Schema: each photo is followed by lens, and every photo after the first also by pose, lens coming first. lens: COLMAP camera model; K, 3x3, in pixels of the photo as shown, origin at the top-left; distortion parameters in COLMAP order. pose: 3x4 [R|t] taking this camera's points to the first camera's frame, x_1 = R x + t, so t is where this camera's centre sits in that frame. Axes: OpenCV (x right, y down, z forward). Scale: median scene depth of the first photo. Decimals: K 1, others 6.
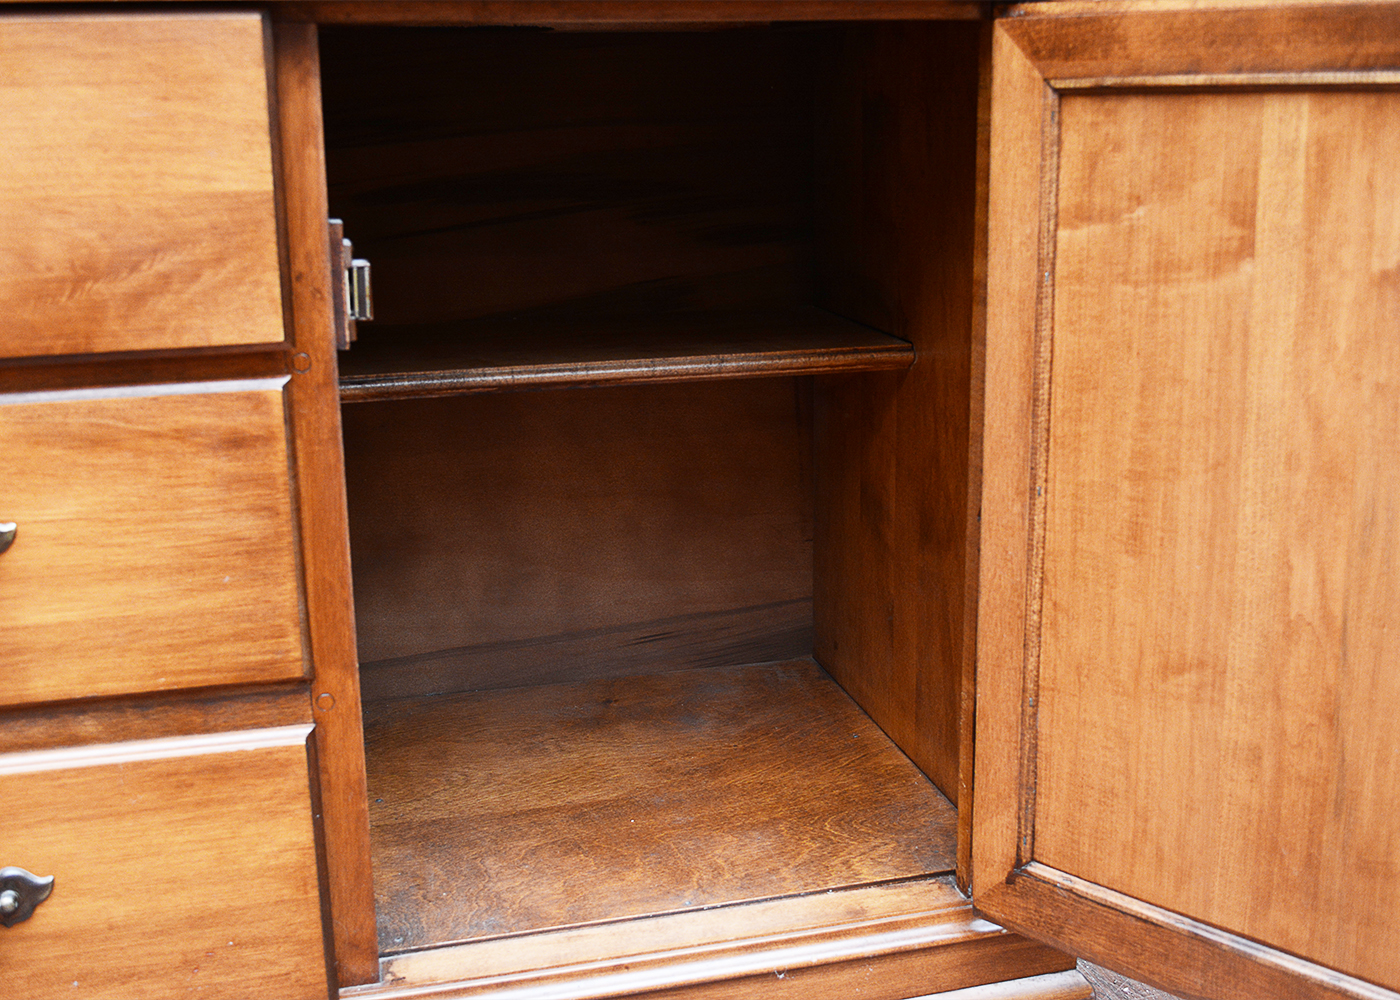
lens RADIAL K [[1496.4, 0, 702.2], [0, 1496.4, 489.3], [0, 0, 1]] dist [-0.063876, 0.000000]
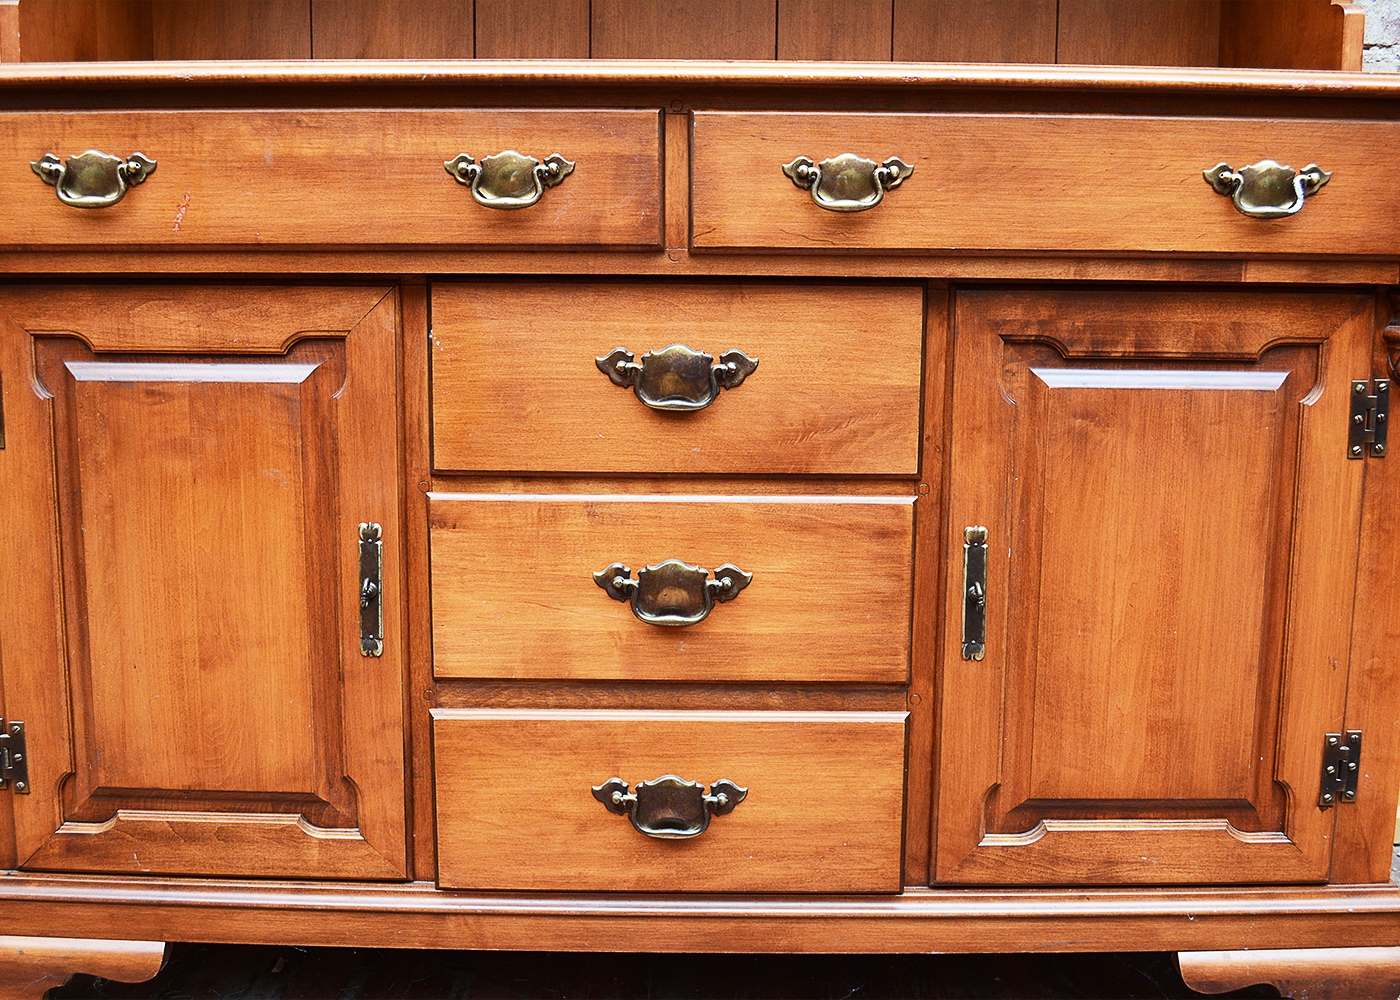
lens RADIAL K [[1371.2, 0, 694.1], [0, 1371.2, 515.2], [0, 0, 1]] dist [-0.060112, 0.000000]
pose [[0.970769, 0.066122, -0.230729, -0.164084], [-0.083656, 0.994237, -0.067048, 0.066438], [0.224966, 0.084390, 0.970705, -0.522789]]
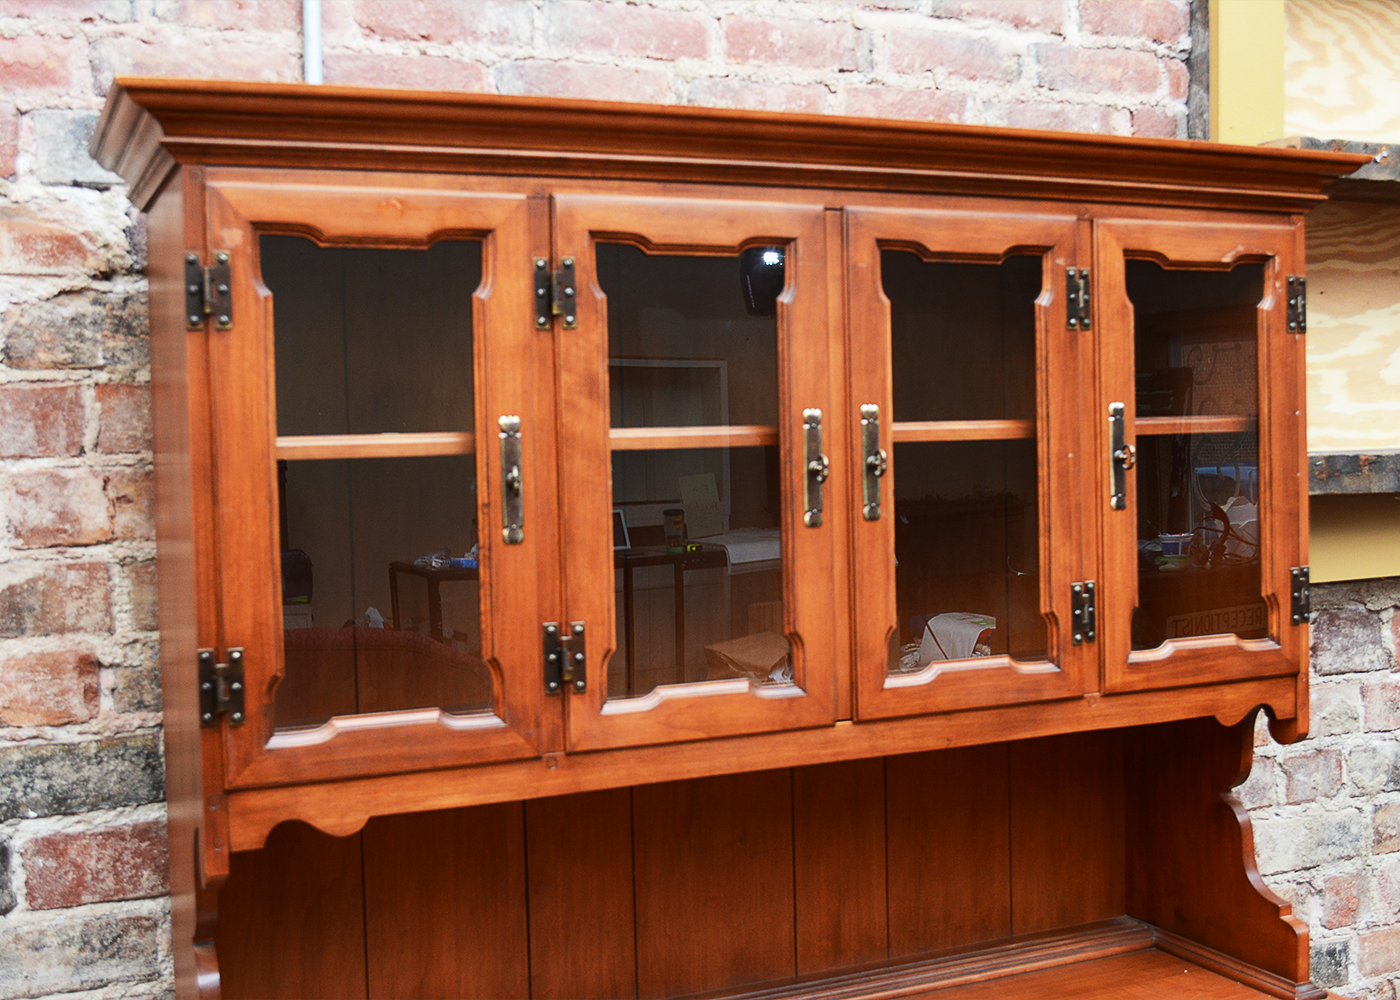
lens RADIAL K [[1621.5, 0, 697.7], [0, 1621.5, 493.3], [0, 0, 1]] dist [-0.057449, 0.000000]
pose [[0.983070, -0.009901, 0.182965, -1.171536], [0.046565, 0.979256, -0.197203, -0.925202], [-0.177217, 0.202384, 0.963138, -1.200180]]
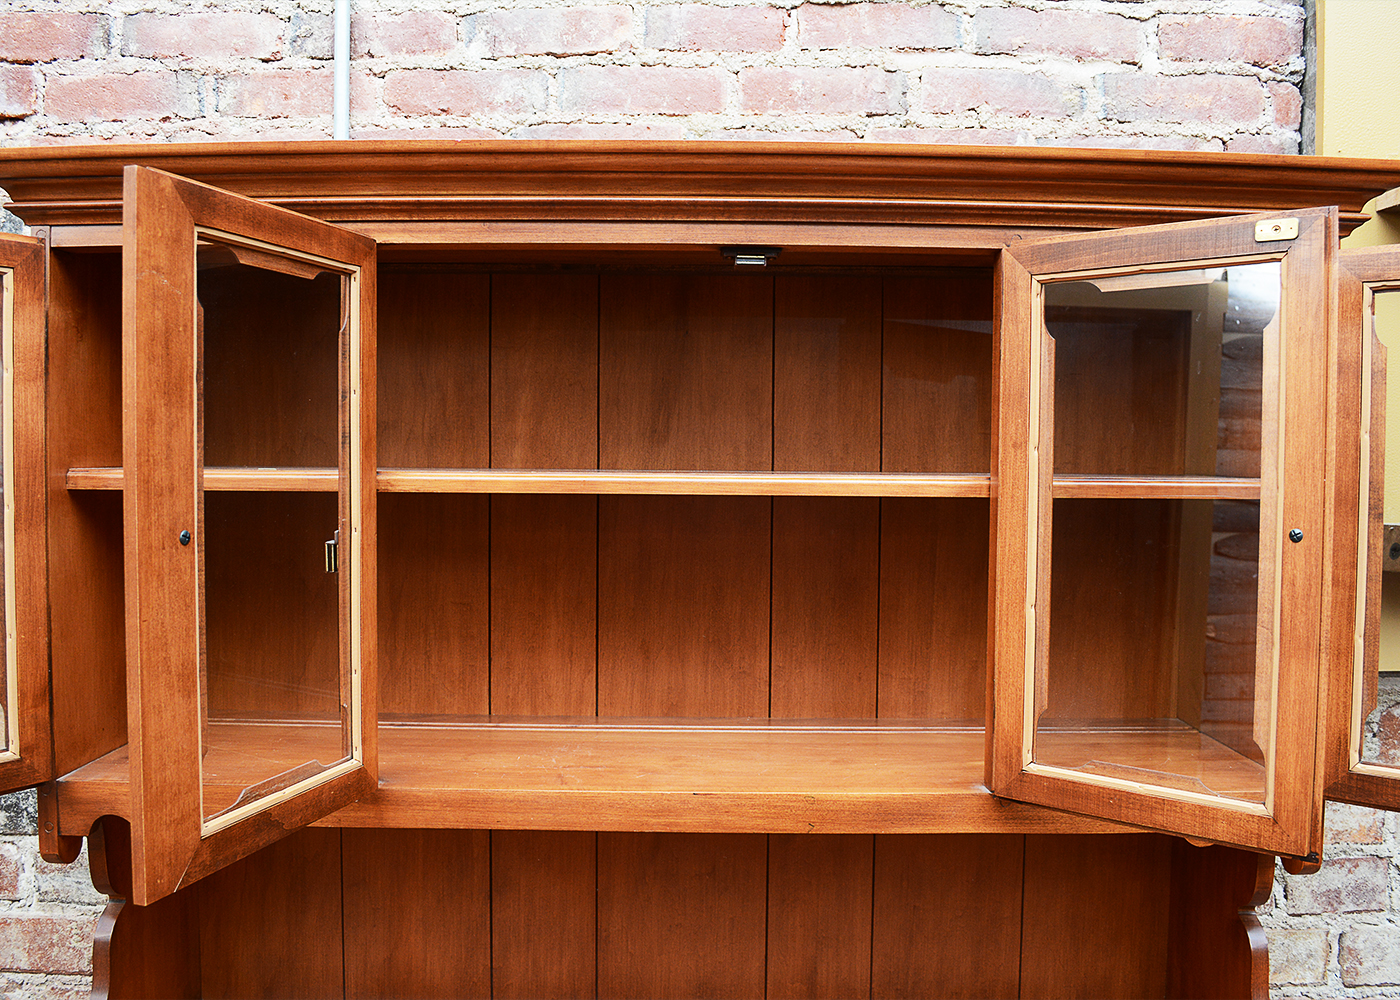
lens RADIAL K [[1166.4, 0, 699.5], [0, 1166.4, 496.6], [0, 0, 1]] dist [-0.086342, 0.015312]
pose [[0.971669, 0.037503, -0.233351, -0.253327], [-0.083305, 0.978312, -0.189648, -1.128605], [0.221177, 0.203715, 0.953720, -0.555924]]
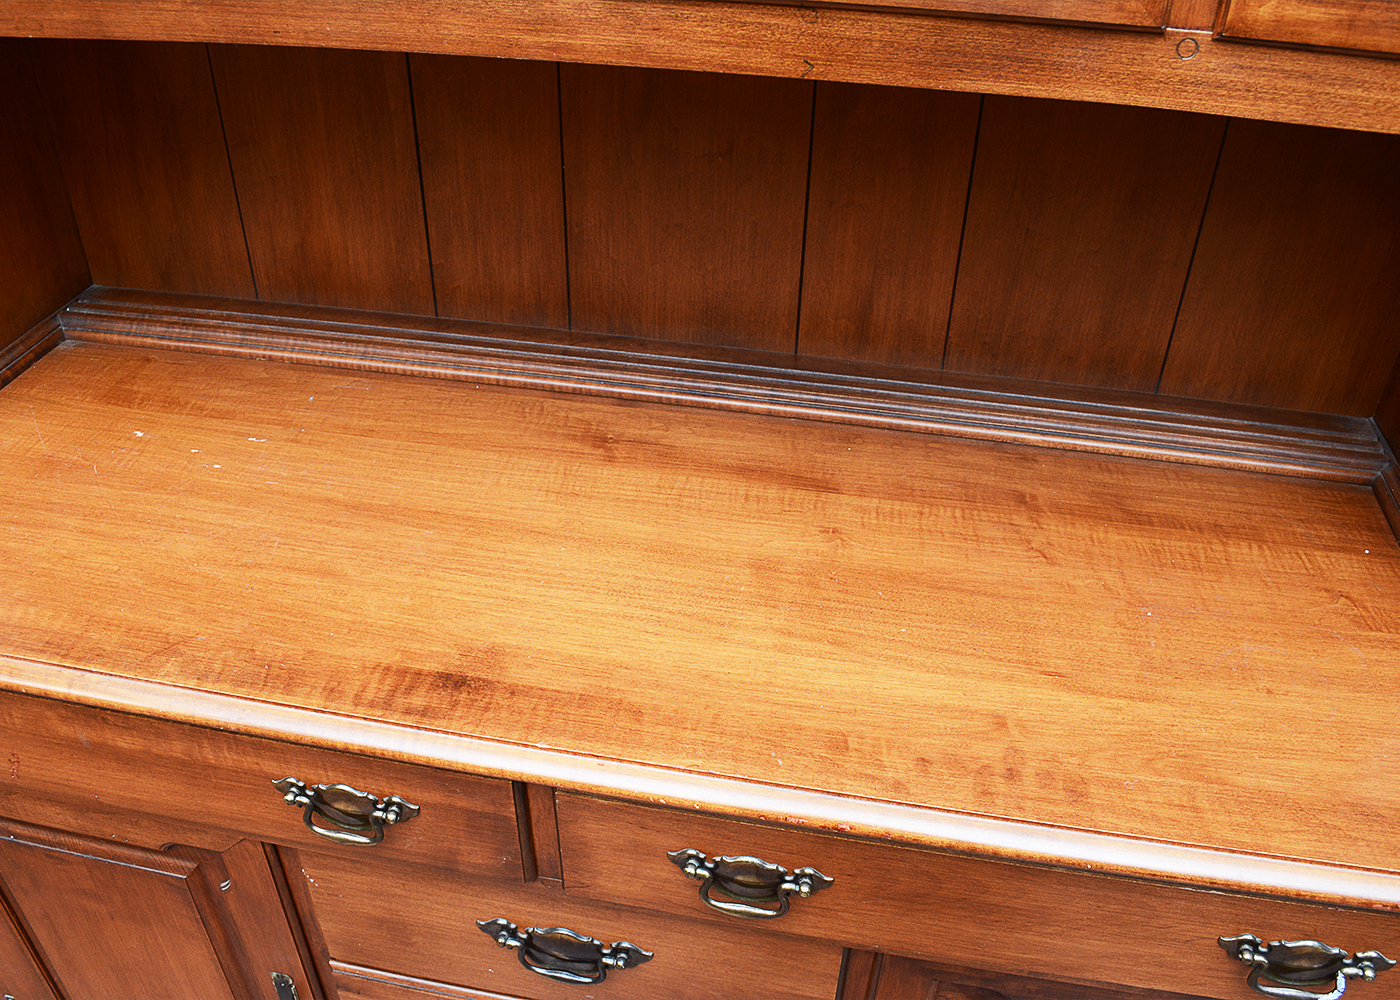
lens RADIAL K [[1166.4, 0, 697.8], [0, 1166.4, 499.0], [0, 0, 1]] dist [-0.086342, 0.015312]
pose [[0.912273, 0.268399, -0.309388, -0.187854], [-0.131220, 0.907079, 0.399986, -1.048396], [0.387995, -0.324299, 0.862723, 0.131537]]
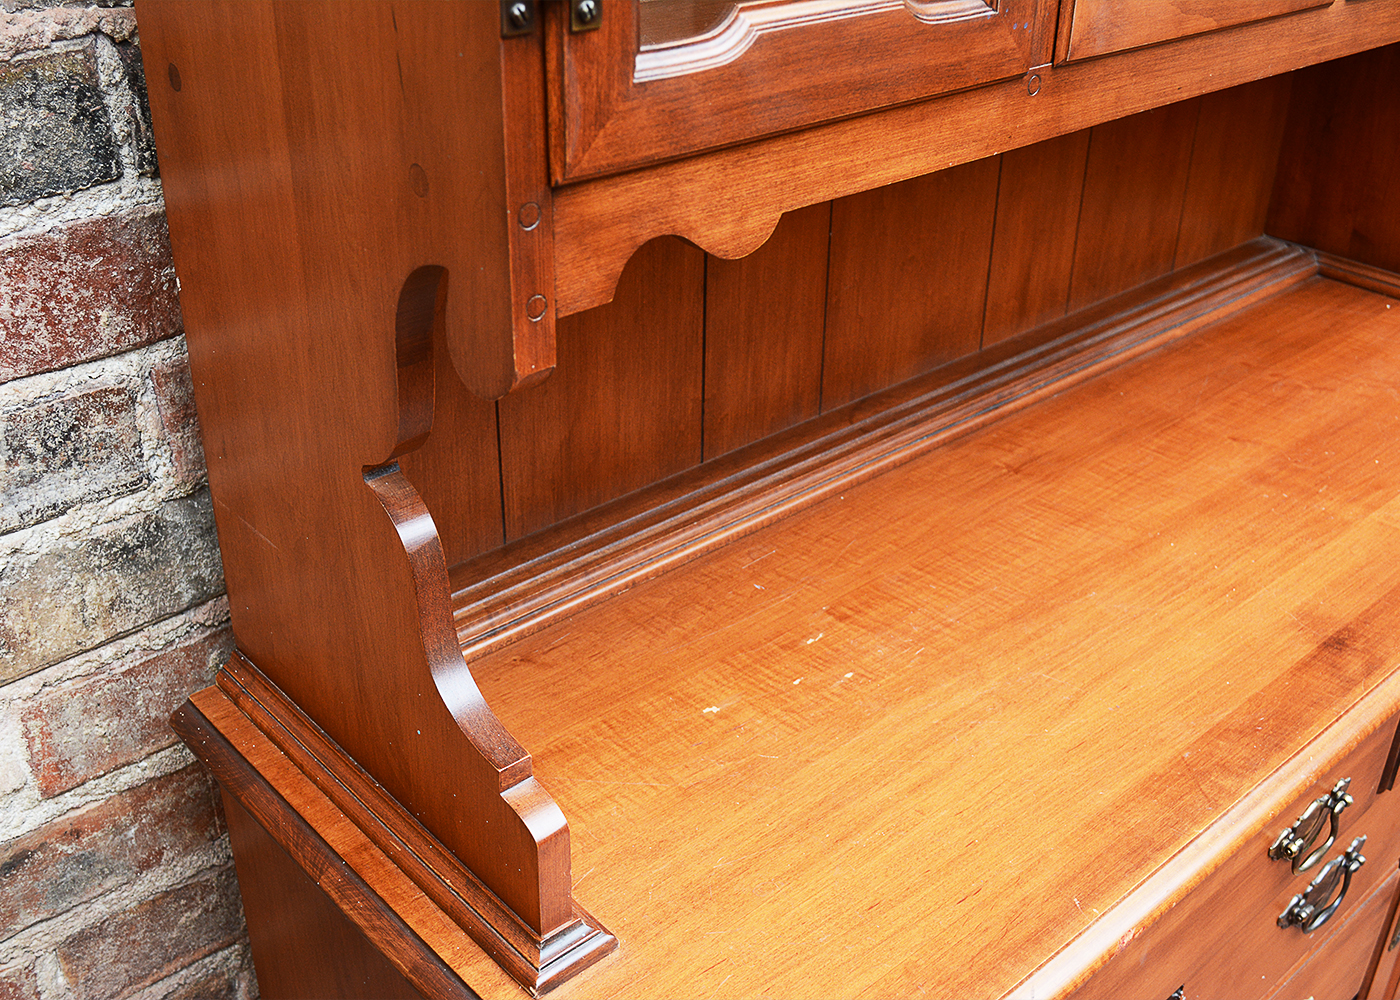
lens RADIAL K [[1496.4, 0, 701.9], [0, 1496.4, 506.5], [0, 0, 1]] dist [-0.063876, 0.000000]
pose [[0.878510, -0.204960, 0.431522, -1.644956], [0.079055, 0.953206, 0.291802, -1.036846], [-0.471137, -0.222237, 0.853604, 0.015172]]
